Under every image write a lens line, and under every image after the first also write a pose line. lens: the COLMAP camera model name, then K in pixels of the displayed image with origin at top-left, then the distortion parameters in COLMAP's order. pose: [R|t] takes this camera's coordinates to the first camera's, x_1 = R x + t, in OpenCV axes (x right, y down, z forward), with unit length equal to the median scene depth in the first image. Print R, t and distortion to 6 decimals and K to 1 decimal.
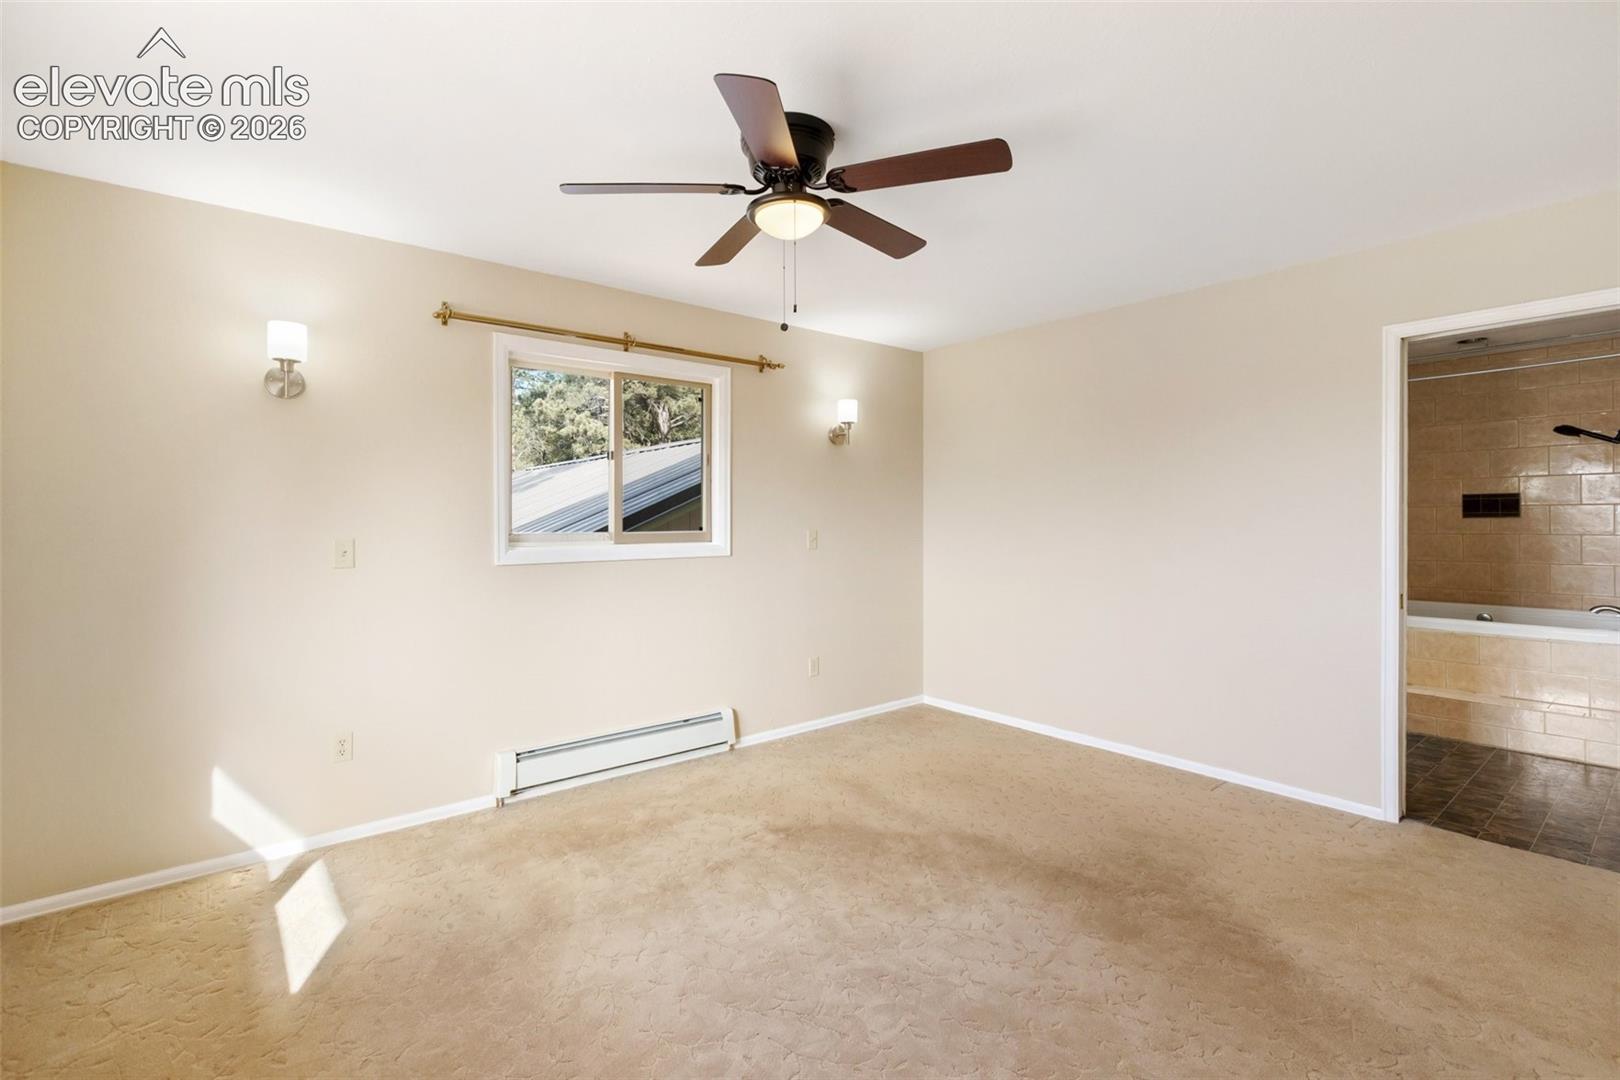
lens RADIAL K [[741.5, 0, 808.8], [0, 741.5, 521.8], [0, 0, 1]] dist [0.000576, -0.000363]
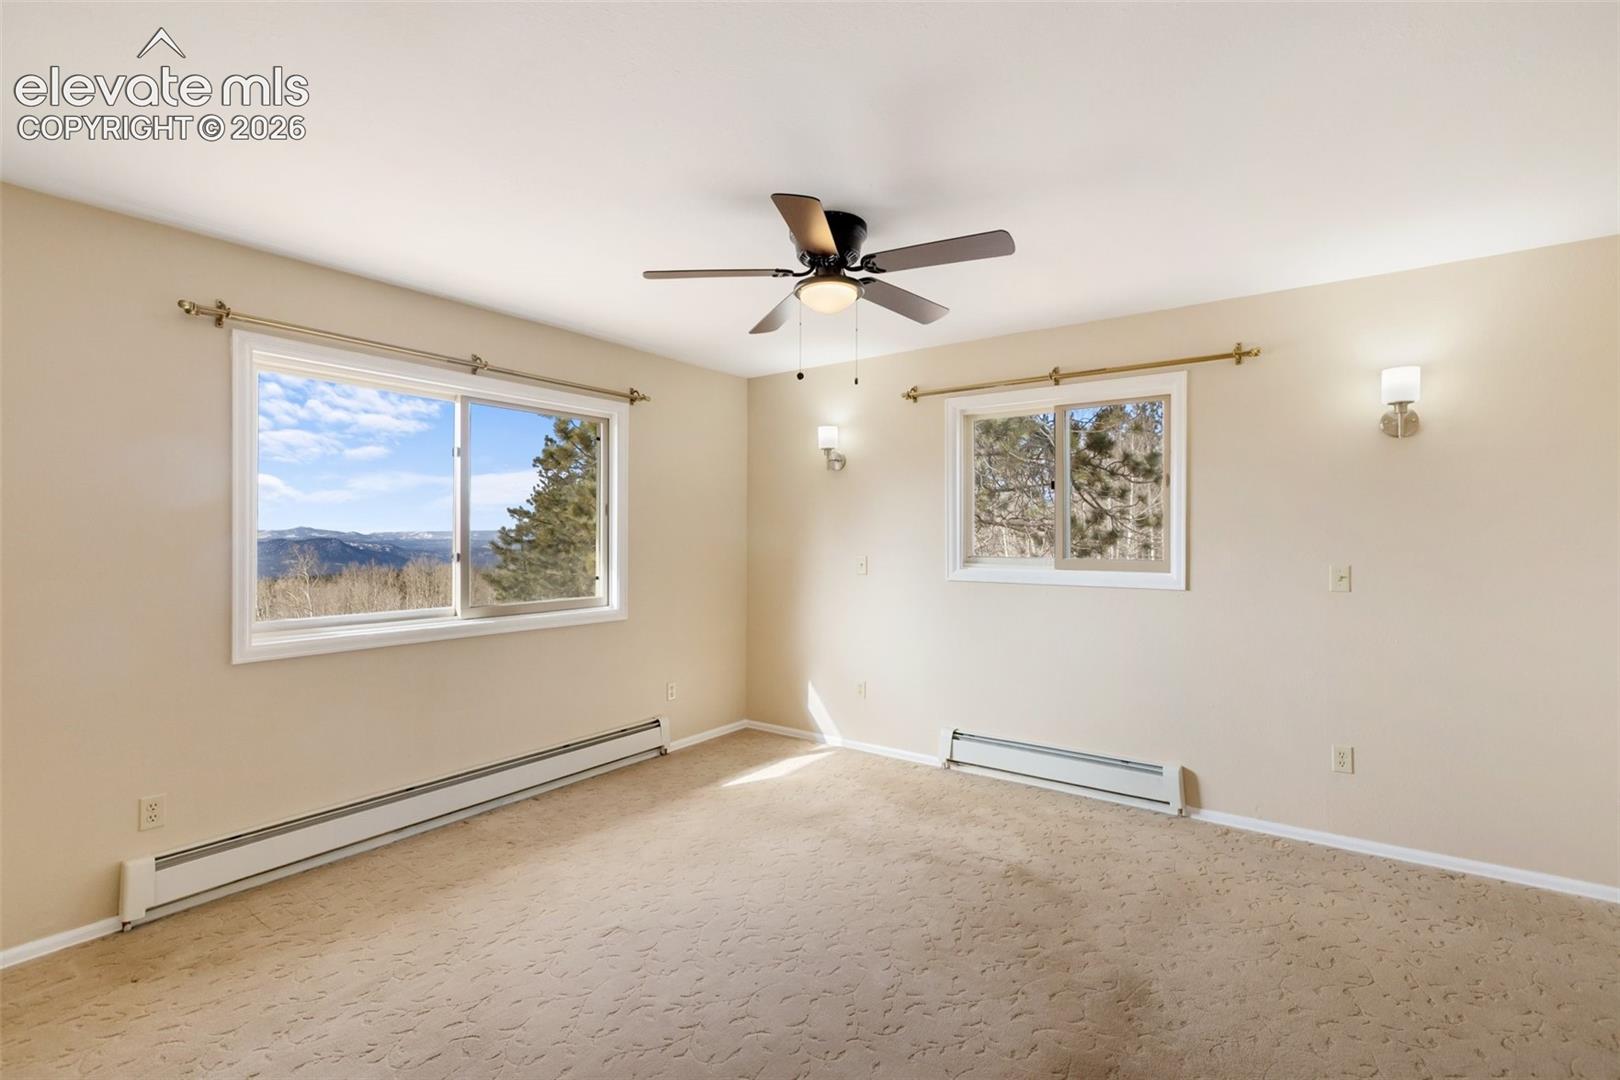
lens RADIAL K [[729.2, 0, 810.0], [0, 729.2, 540.0], [0, 0, 1]] dist [-0.001948, -0.000305]
pose [[0.256957, 0.004763, -0.966411, 0.842693], [-0.012456, 0.999921, 0.001616, -0.011237], [0.966343, 0.011622, 0.256996, 0.515167]]
